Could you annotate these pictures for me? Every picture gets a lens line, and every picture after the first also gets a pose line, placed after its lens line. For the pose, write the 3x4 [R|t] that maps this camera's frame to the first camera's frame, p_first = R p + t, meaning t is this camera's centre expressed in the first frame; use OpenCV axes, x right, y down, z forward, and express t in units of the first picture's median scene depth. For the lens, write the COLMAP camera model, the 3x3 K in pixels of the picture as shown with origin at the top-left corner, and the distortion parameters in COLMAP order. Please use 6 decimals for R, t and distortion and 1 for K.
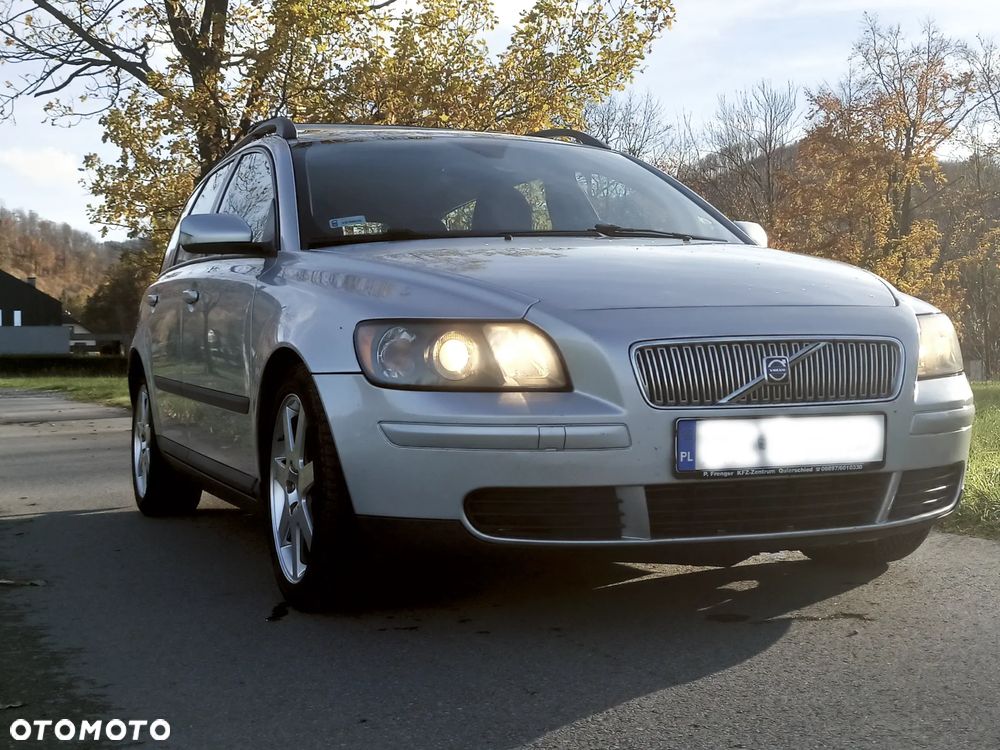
lens RADIAL K [[1444.2, 0, 502.2], [0, 1444.2, 356.8], [0, 0, 1]] dist [0.040644, 0.019699]
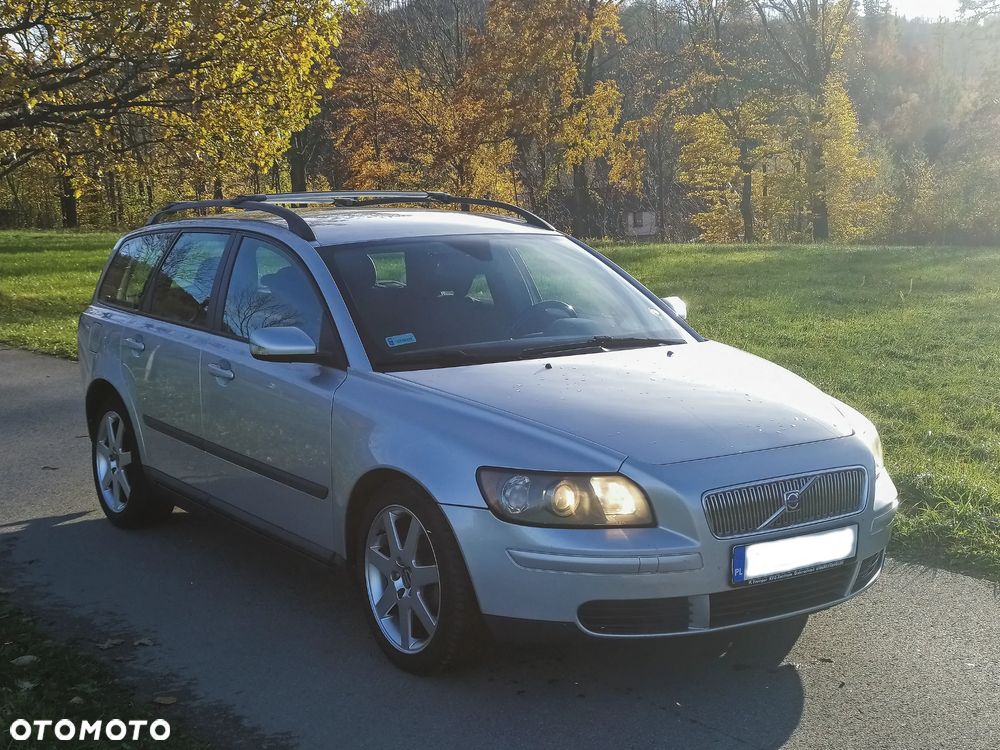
lens RADIAL K [[1444.2, 0, 502.2], [0, 1444.2, 356.8], [0, 0, 1]] dist [0.040644, 0.019699]
pose [[0.976633, -0.018246, 0.214136, -0.373761], [-0.003916, 0.994714, 0.102614, -0.268015], [-0.214876, -0.101055, 0.971399, -0.269928]]
